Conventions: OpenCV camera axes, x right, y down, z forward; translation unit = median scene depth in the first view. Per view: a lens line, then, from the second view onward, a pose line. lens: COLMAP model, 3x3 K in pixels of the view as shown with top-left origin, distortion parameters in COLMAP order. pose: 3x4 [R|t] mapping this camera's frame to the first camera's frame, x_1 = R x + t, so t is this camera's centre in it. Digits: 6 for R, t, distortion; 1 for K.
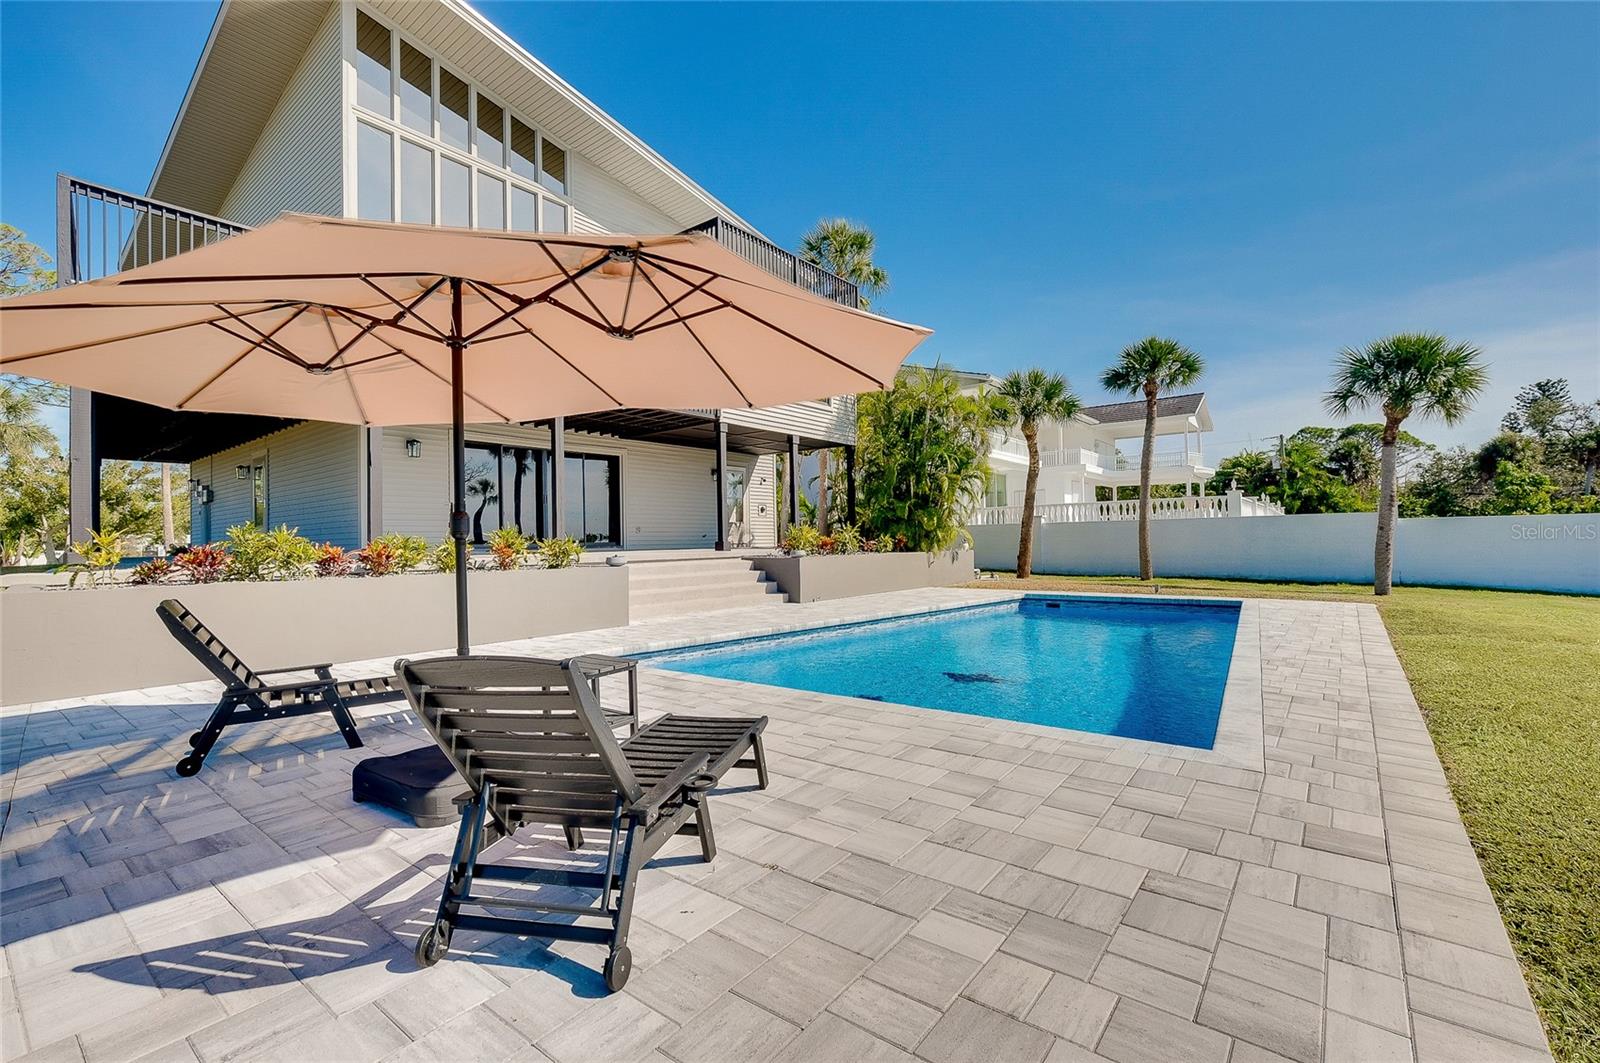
lens RADIAL K [[697.5, 0, 800.0], [0, 697.5, 531.5], [0, 0, 1]] dist [-0.003564, -0.000310]
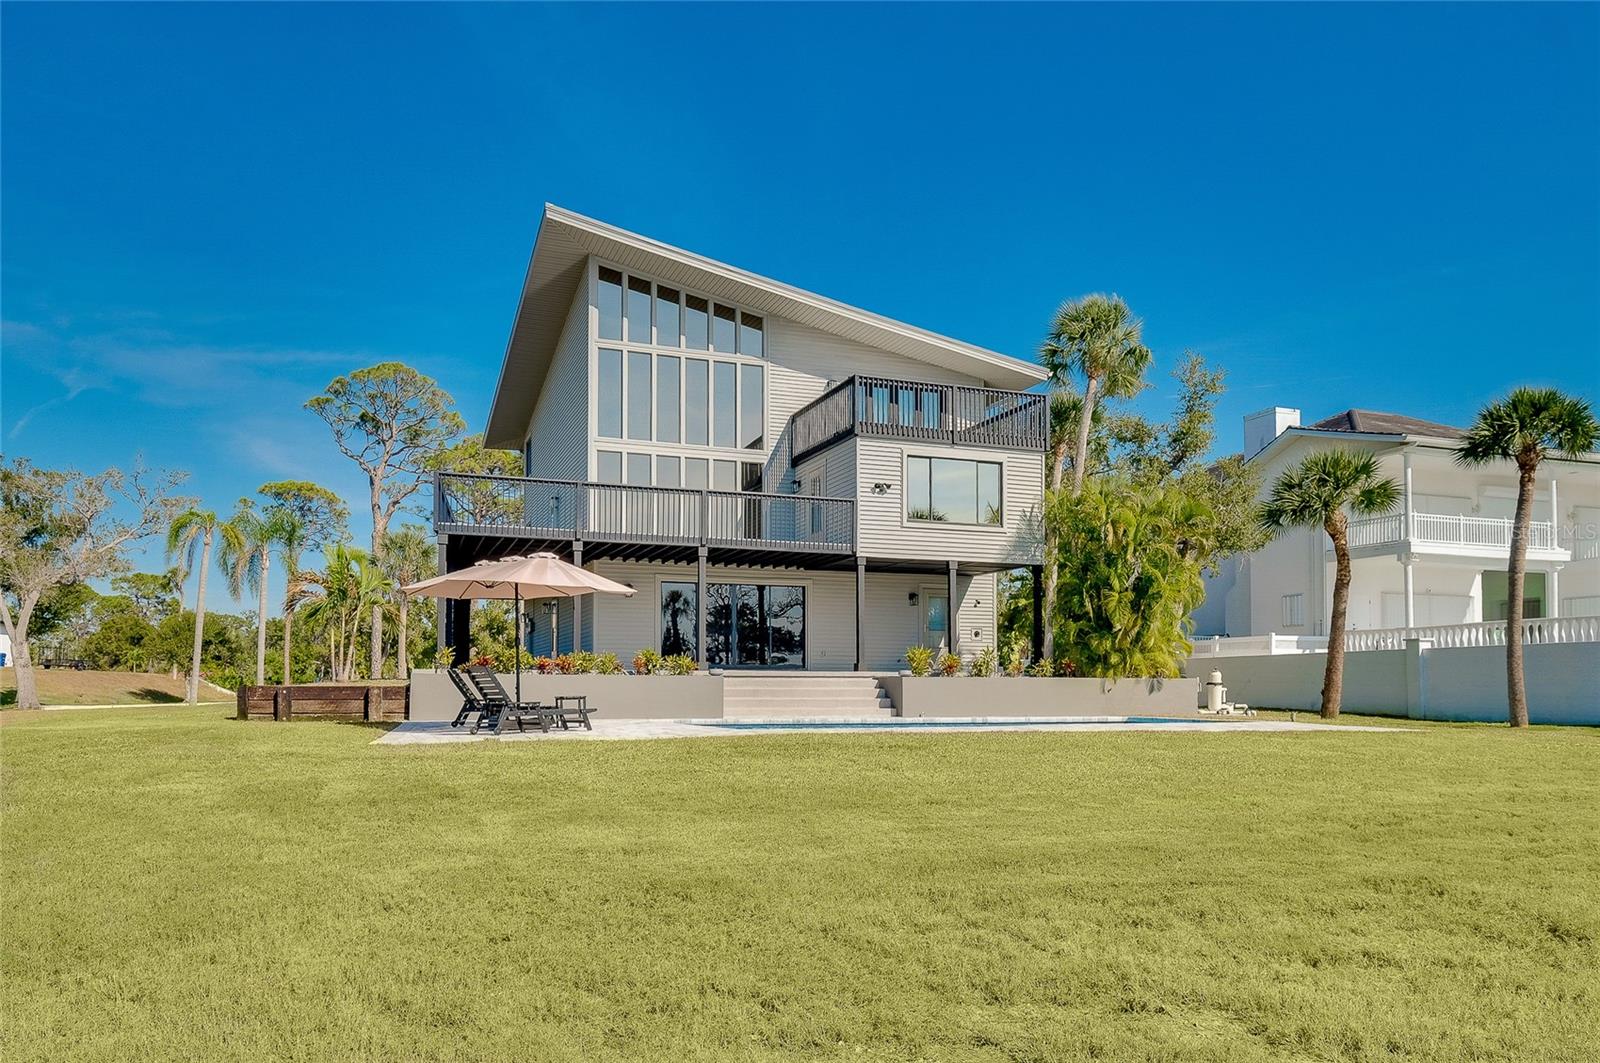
lens RADIAL K [[1187.1, 0, 800.0], [0, 1187.1, 637.3], [0, 0, 1]] dist [-0.002953, 0.001001]
pose [[0.859482, -0.008012, -0.511104, 0.684922], [-0.006180, 0.999641, -0.026063, 0.020346], [0.511129, 0.025560, 0.859124, -0.599348]]
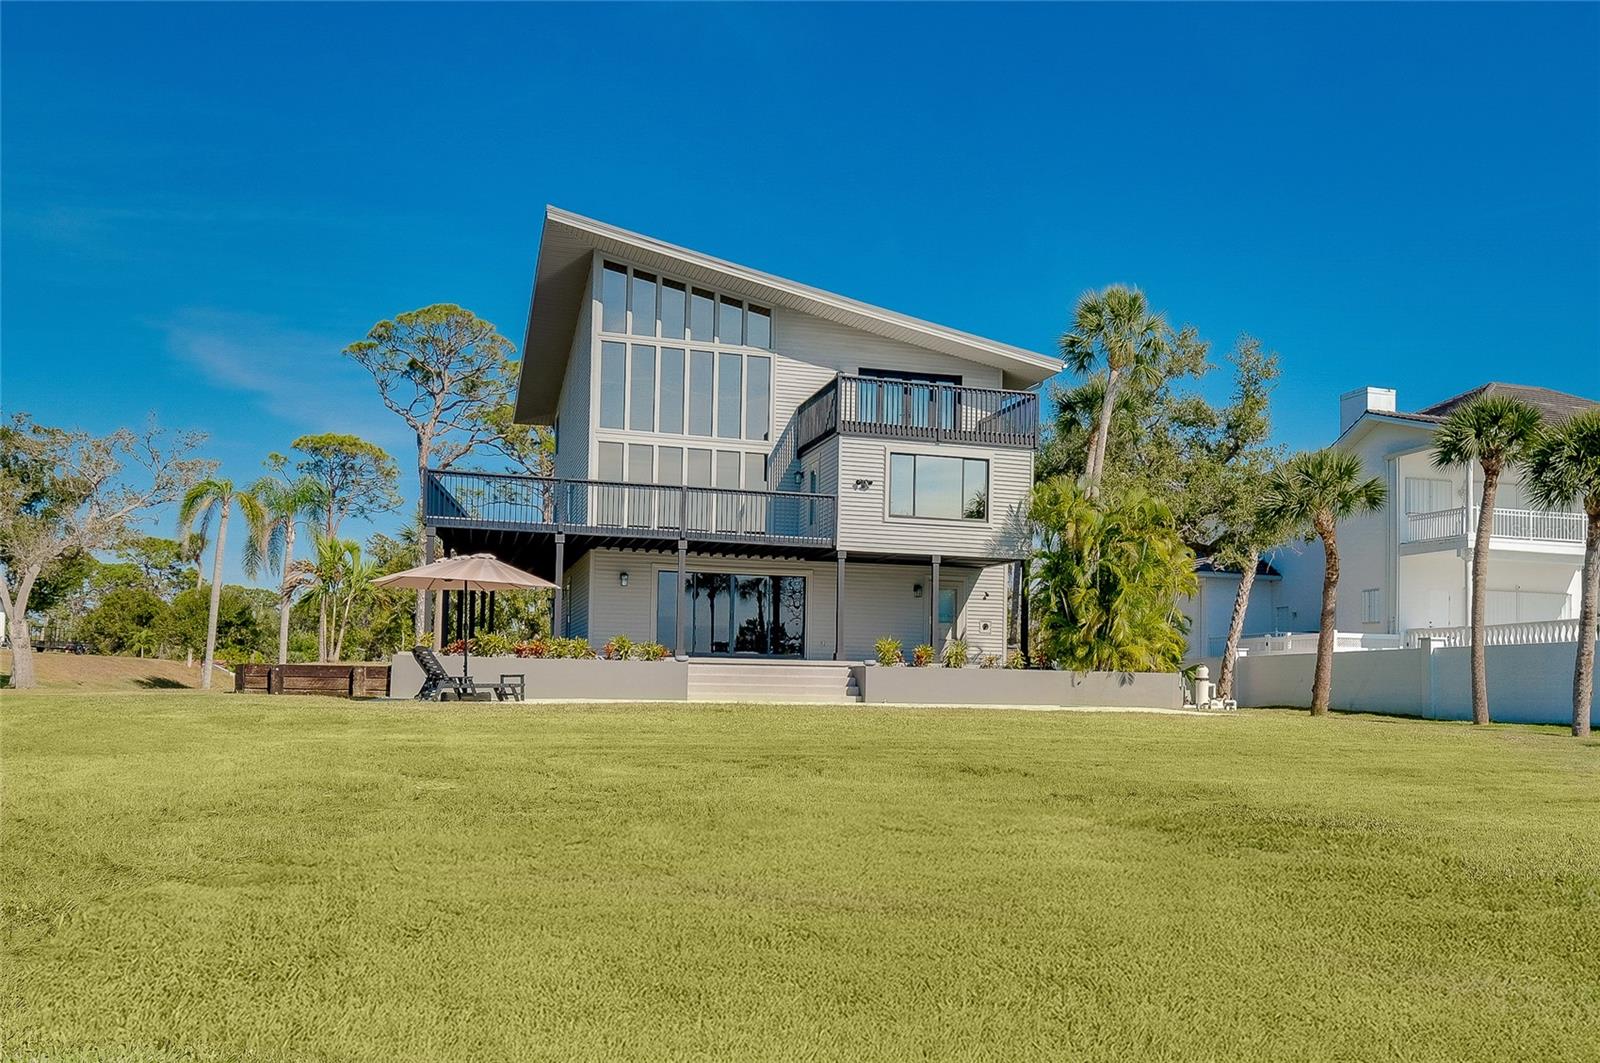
lens RADIAL K [[1516.6, 0, 965.6], [0, 1516.6, 610.8], [0, 0, 1]] dist [0.002798, 0.001898]
pose [[0.852072, -0.001538, -0.523422, 1.221053], [-0.020876, 0.999100, -0.036918, 0.029041], [0.523008, 0.042384, 0.851273, -0.911687]]
